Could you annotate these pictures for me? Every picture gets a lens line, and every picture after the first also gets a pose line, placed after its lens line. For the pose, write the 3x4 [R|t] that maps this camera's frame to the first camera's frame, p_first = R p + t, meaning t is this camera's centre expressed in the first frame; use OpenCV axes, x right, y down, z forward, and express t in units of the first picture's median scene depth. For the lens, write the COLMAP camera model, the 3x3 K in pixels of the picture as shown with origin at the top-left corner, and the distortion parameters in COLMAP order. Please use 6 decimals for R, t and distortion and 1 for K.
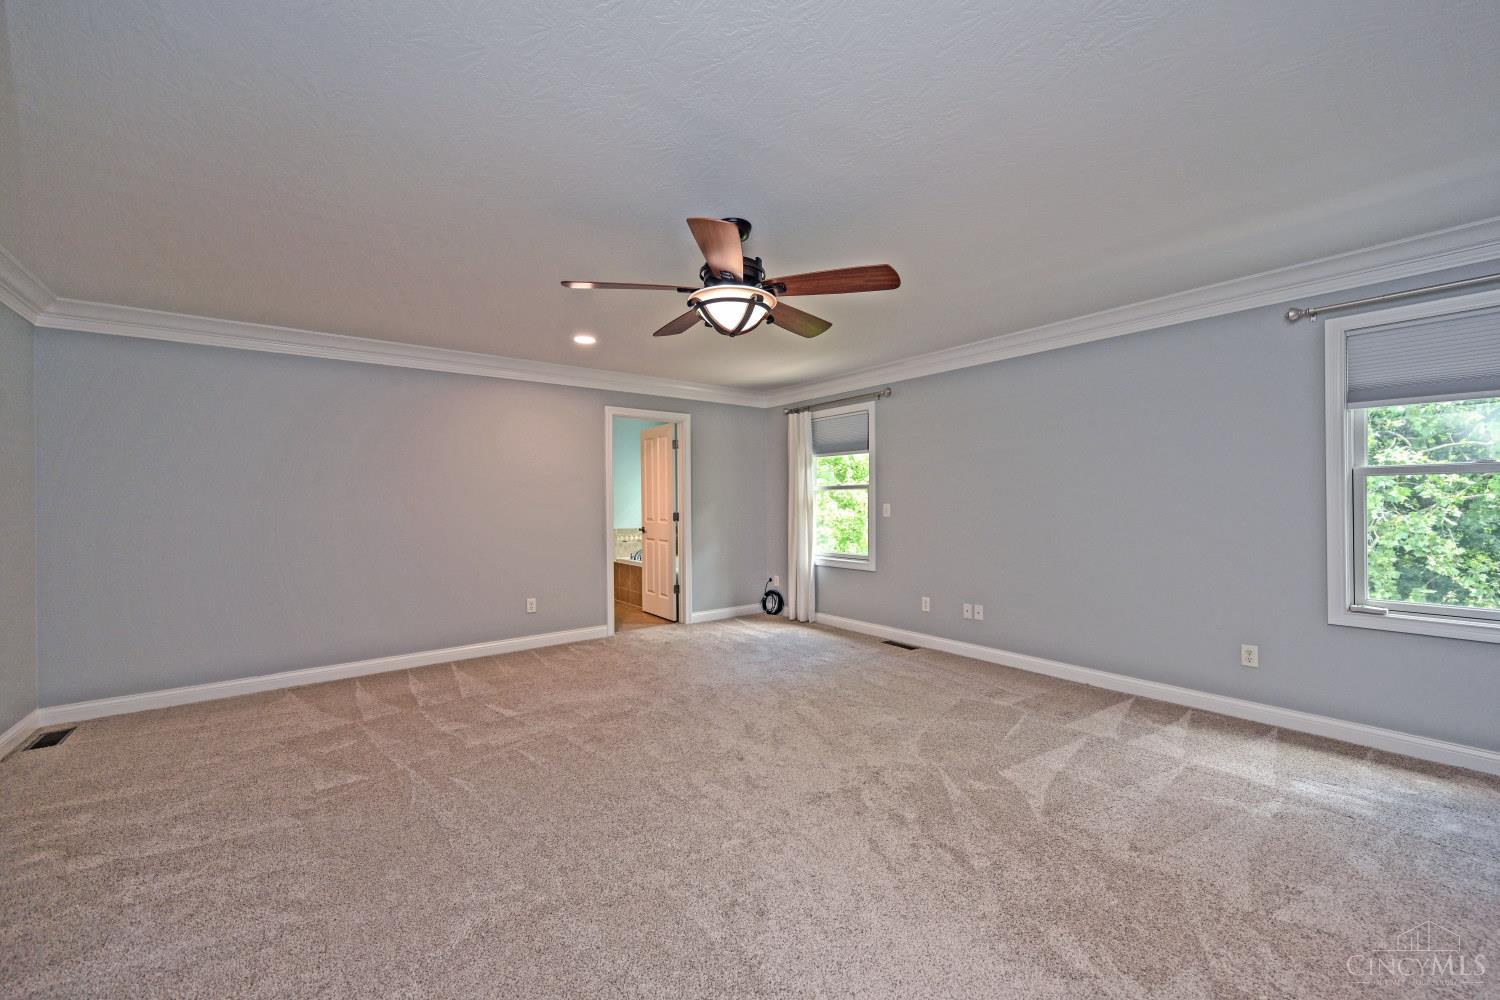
lens RADIAL K [[594.5, 0, 740.3], [0, 594.5, 501.4], [0, 0, 1]] dist [-0.002255, 0.001113]
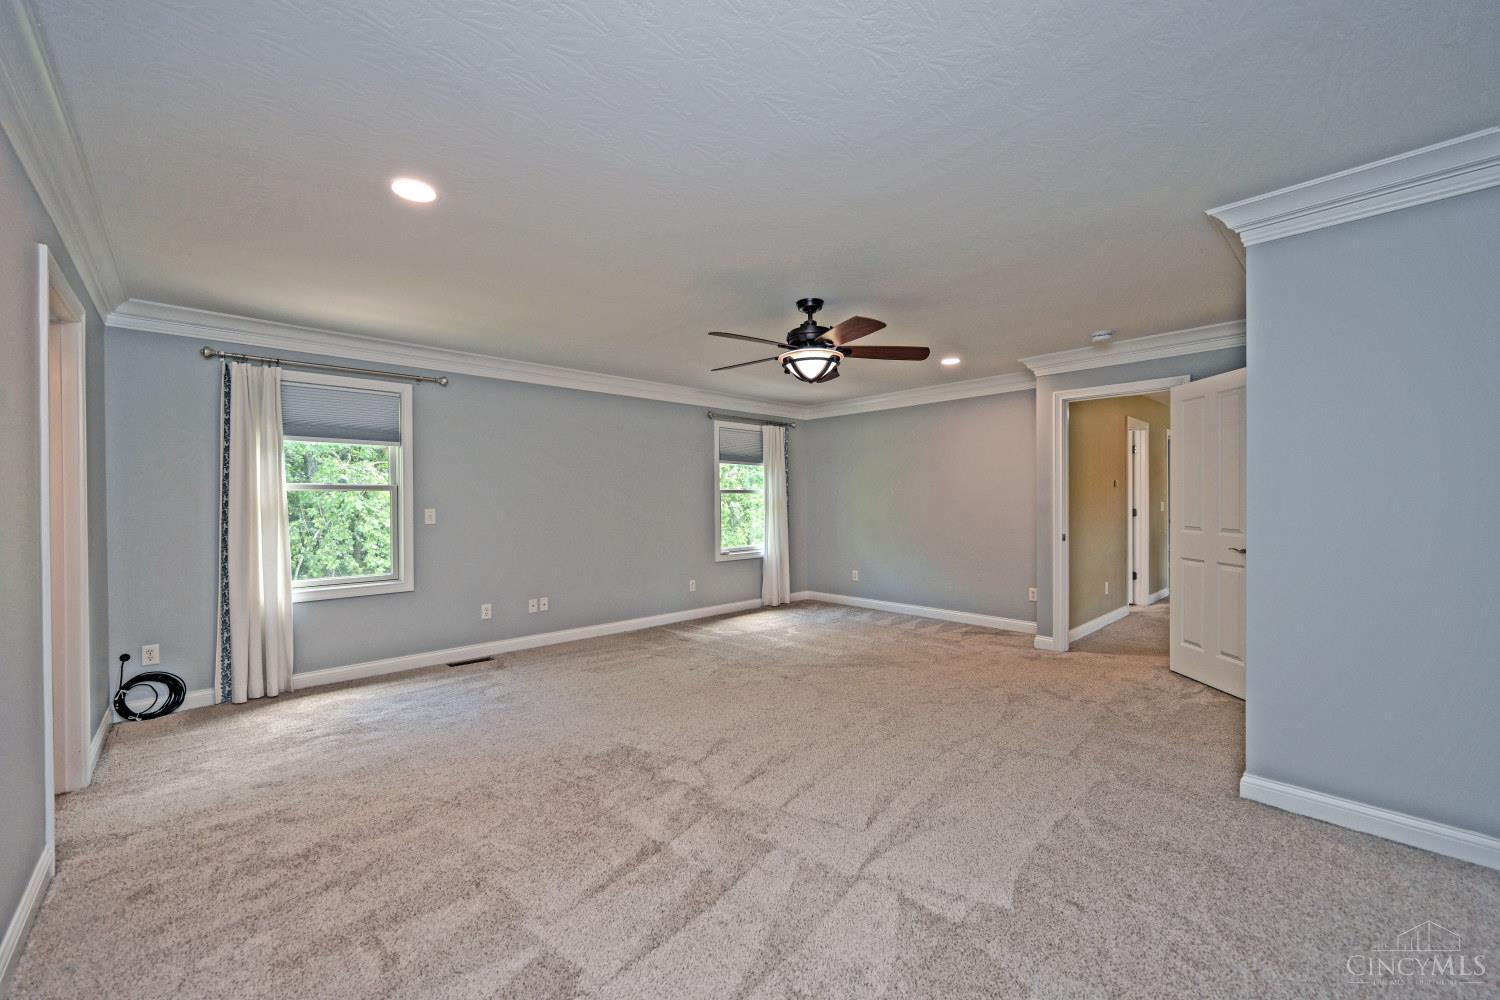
lens RADIAL K [[594.5, 0, 742.2], [0, 594.5, 501.0], [0, 0, 1]] dist [-0.002255, 0.001113]
pose [[-0.099923, 0.015380, 0.994876, -0.786339], [0.012127, 0.999825, -0.014239, 0.012727], [-0.994921, 0.010642, -0.100092, 0.765815]]
